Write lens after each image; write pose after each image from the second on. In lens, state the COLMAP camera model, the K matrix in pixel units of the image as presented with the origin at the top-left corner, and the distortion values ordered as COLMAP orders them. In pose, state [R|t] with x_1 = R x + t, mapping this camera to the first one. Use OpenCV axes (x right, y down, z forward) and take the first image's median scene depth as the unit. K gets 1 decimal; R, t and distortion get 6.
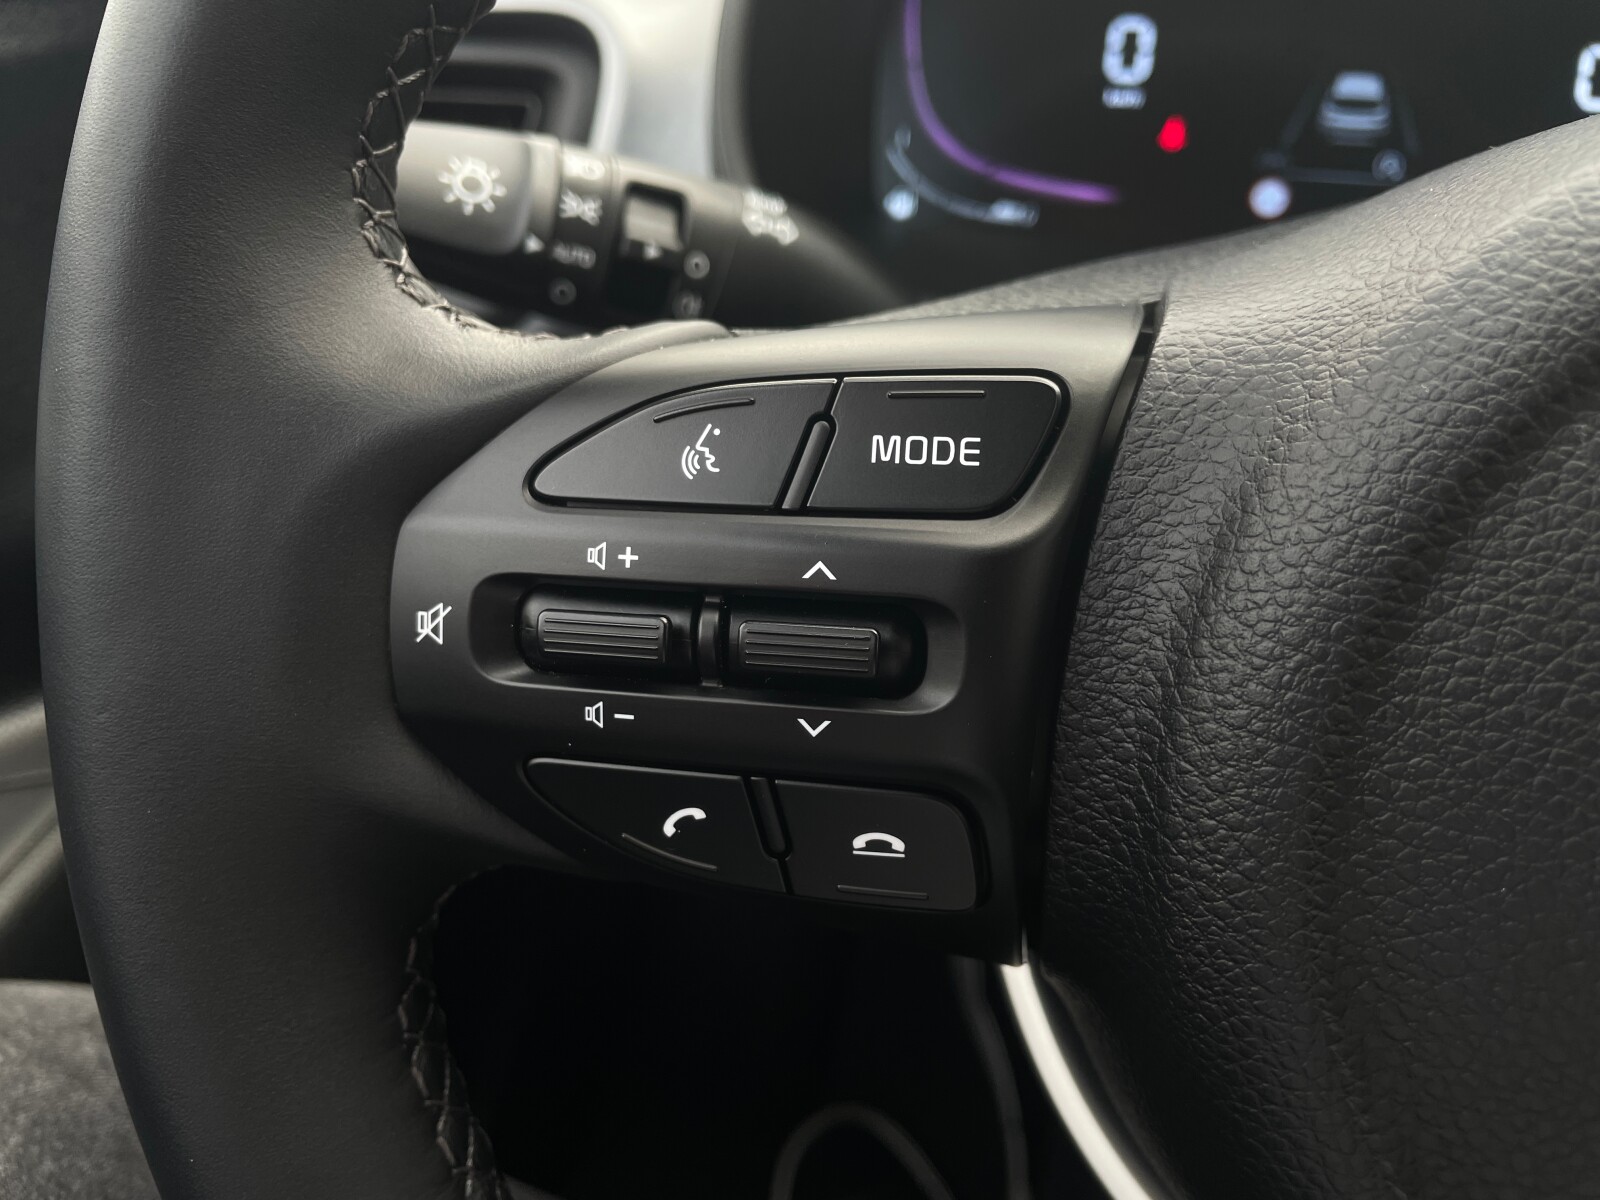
lens RADIAL K [[1219.2, 0, 797.1], [0, 1219.2, 583.6], [0, 0, 1]] dist [0.056965, -0.099563]
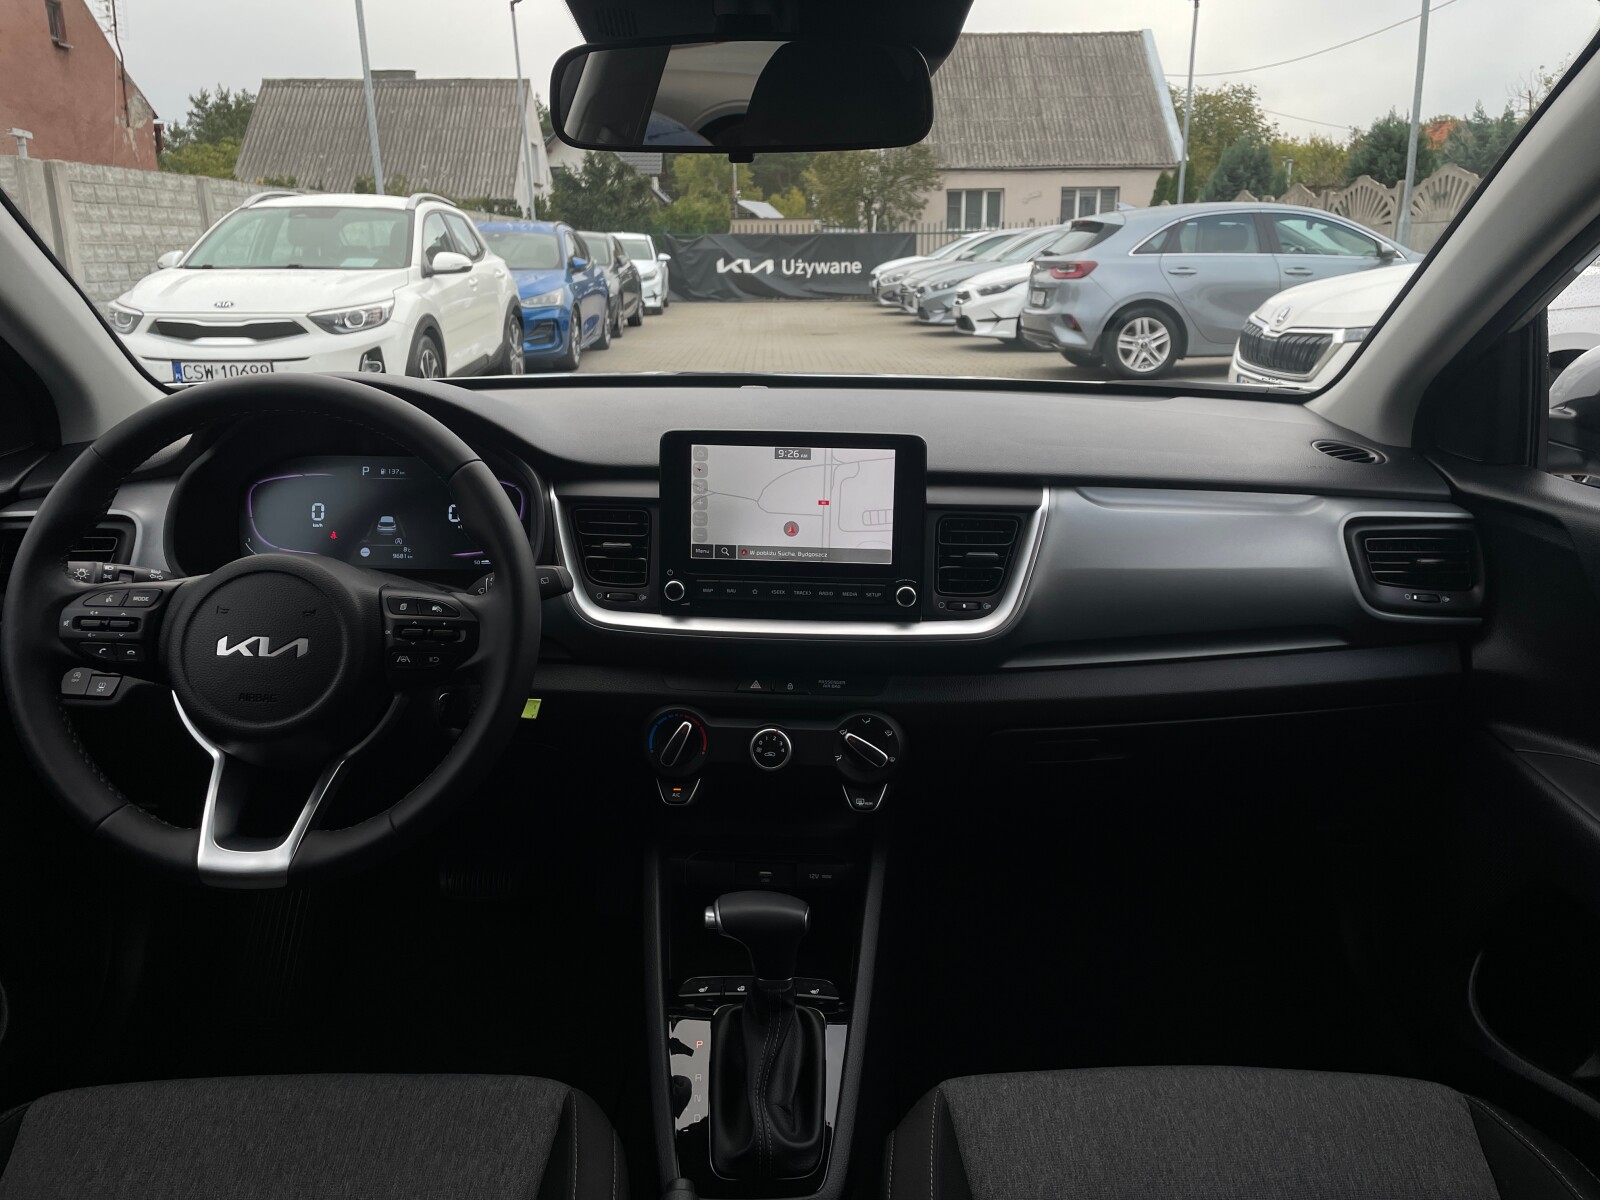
lens RADIAL K [[1201.4, 0, 806.1], [0, 1201.4, 585.1], [0, 0, 1]] dist [0.094558, -0.123892]
pose [[0.973757, -0.070662, 0.216343, 1.420215], [0.117249, 0.970481, -0.210758, 1.034649], [-0.195064, 0.230593, 0.953298, -4.004605]]
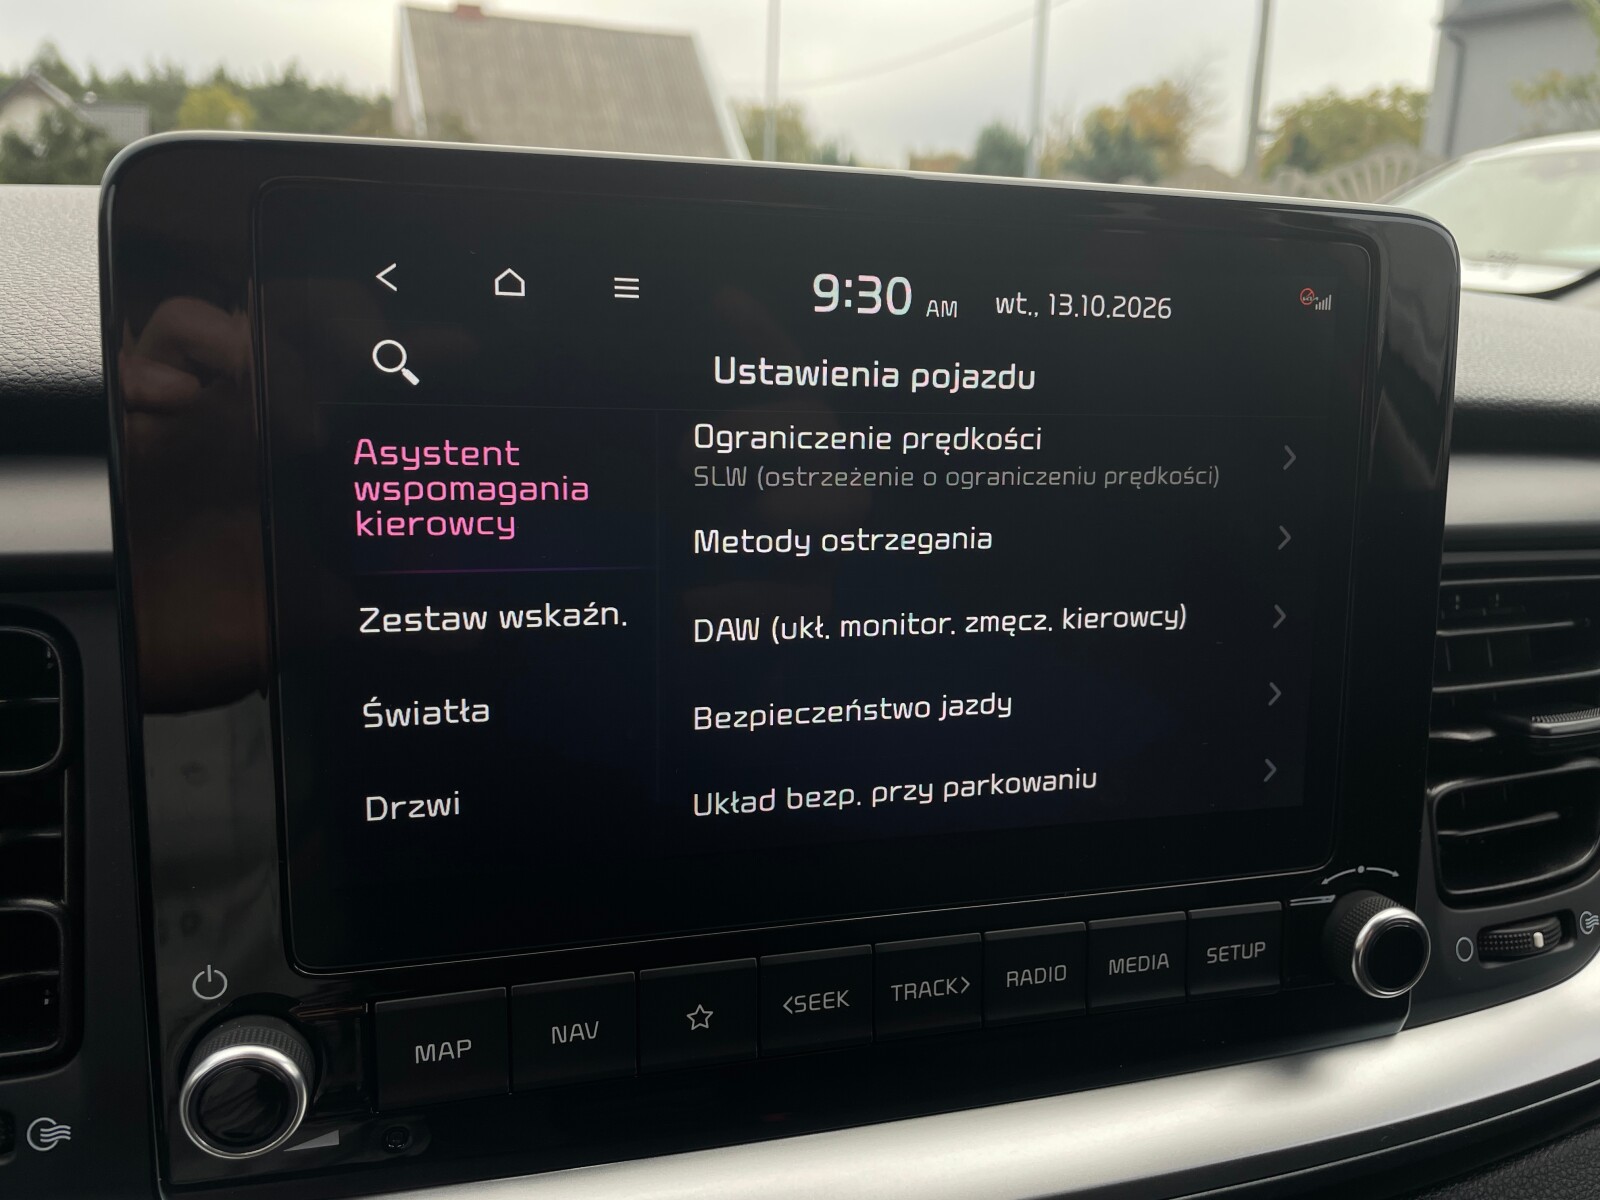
lens RADIAL K [[1219.2, 0, 797.1], [0, 1219.2, 583.6], [0, 0, 1]] dist [0.056965, -0.099563]
pose [[0.842101, -0.115142, 0.526886, 1.907395], [0.233681, 0.958375, -0.164046, -0.239633], [-0.486065, 0.261266, 0.833955, 0.080090]]
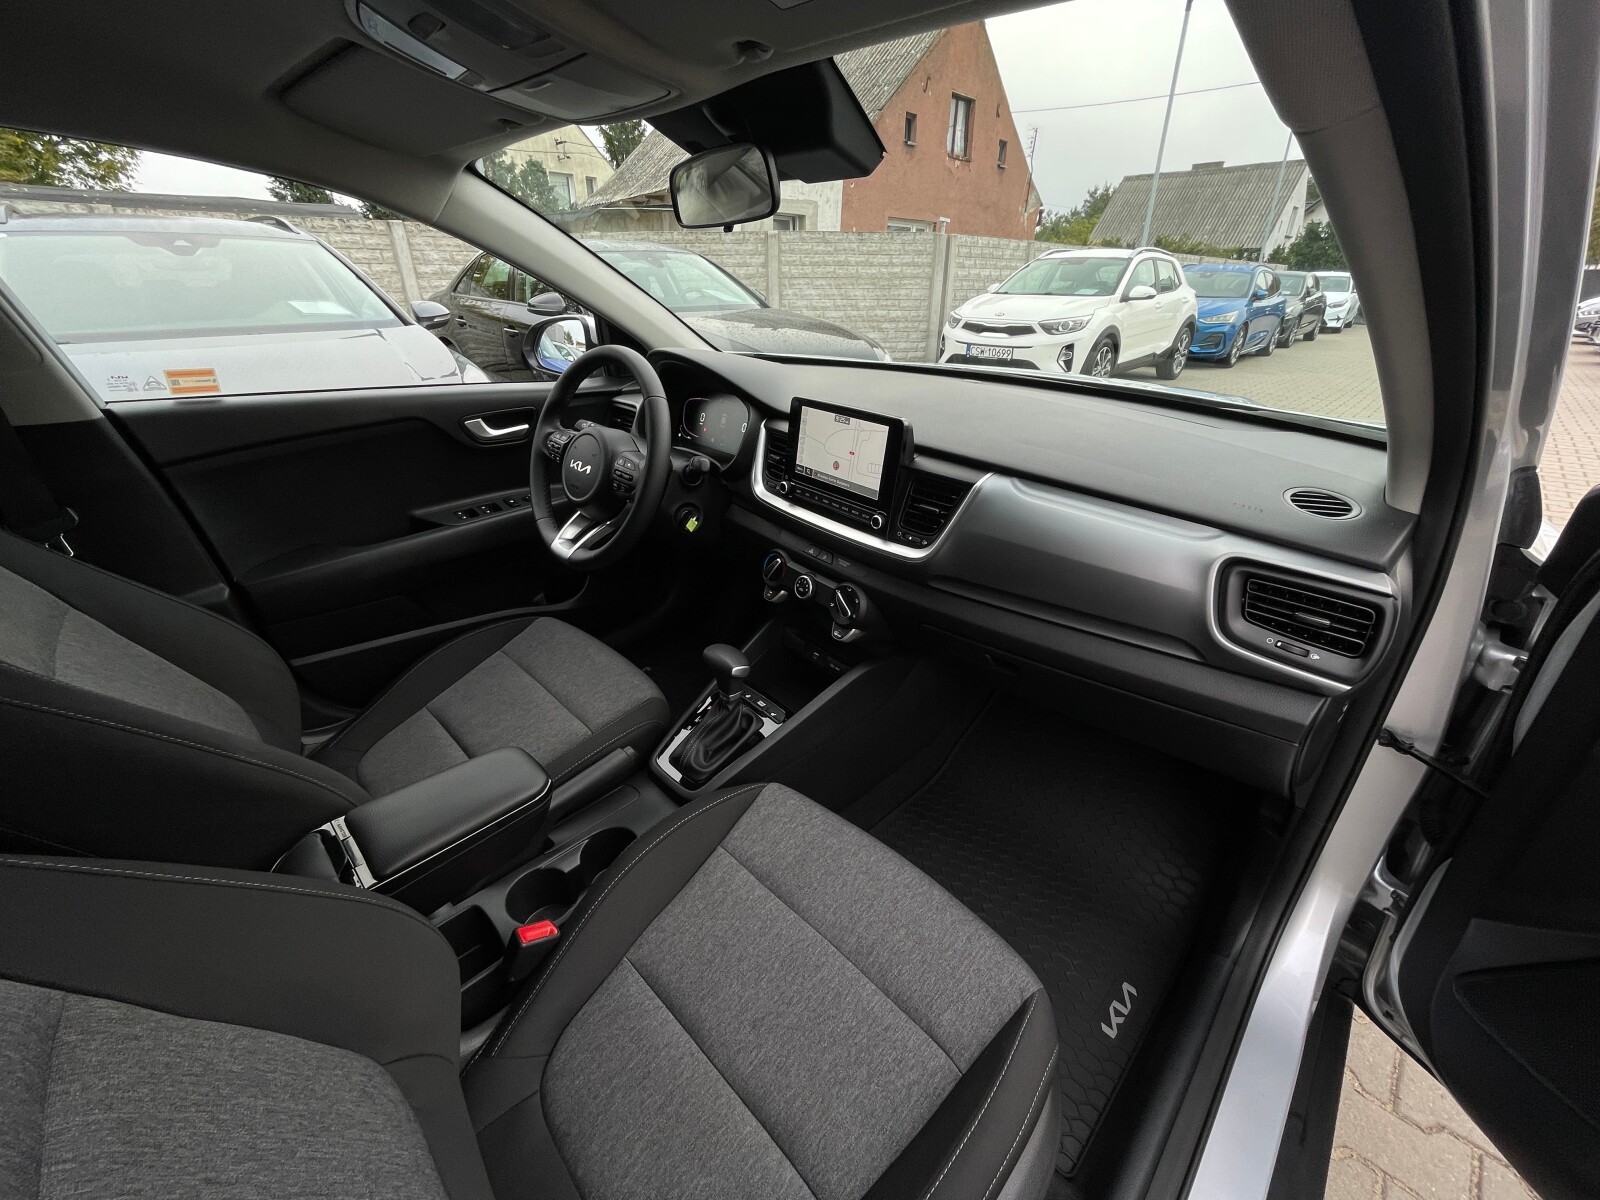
lens RADIAL K [[640.4, 0, 798.3], [0, 640.4, 602.3], [0, 0, 1]] dist [-0.000986, 0.000082]
pose [[0.835873, 0.244146, -0.491639, 4.814885], [-0.260799, 0.964734, 0.035680, 0.550314], [0.483012, 0.098395, 0.870068, -3.141914]]
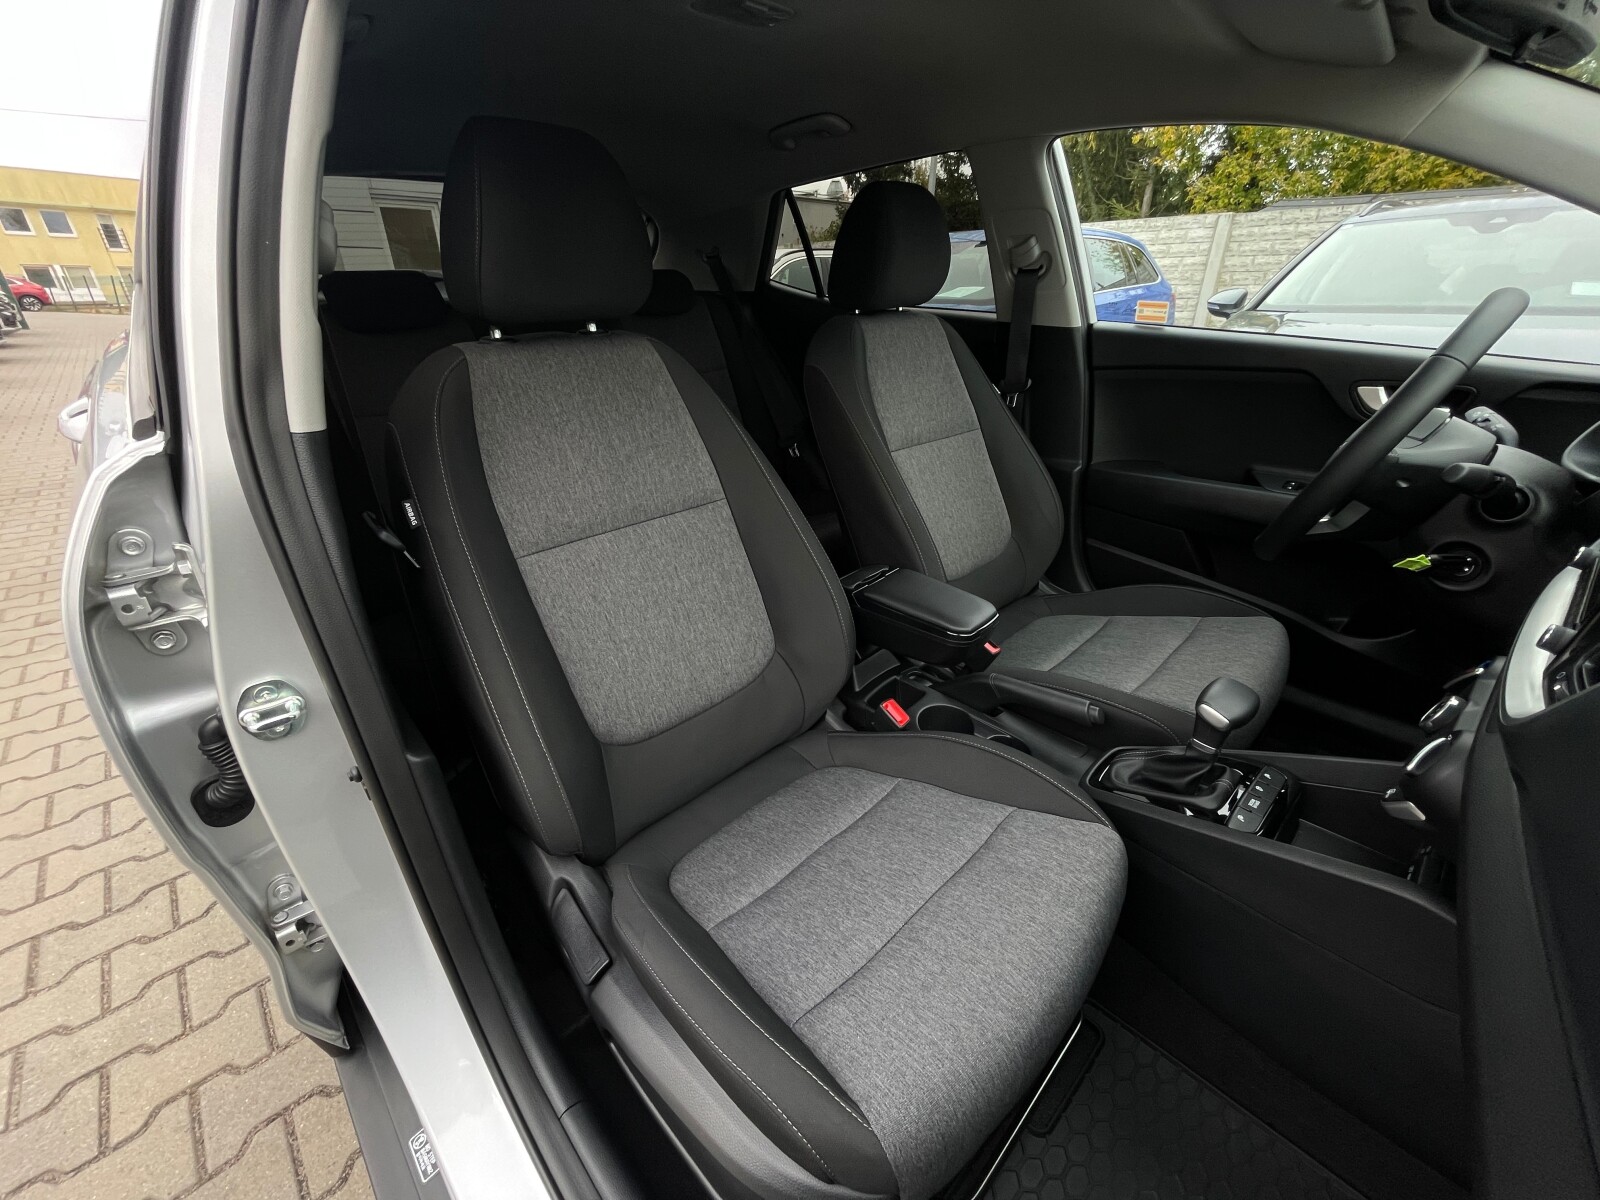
lens RADIAL K [[640.4, 0, 798.3], [0, 640.4, 602.3], [0, 0, 1]] dist [-0.000986, 0.000082]
pose [[-0.565268, 0.366616, -0.738962, 5.866953], [-0.392186, 0.668655, 0.631736, -0.390437], [0.725715, 0.646911, -0.234188, -0.487470]]
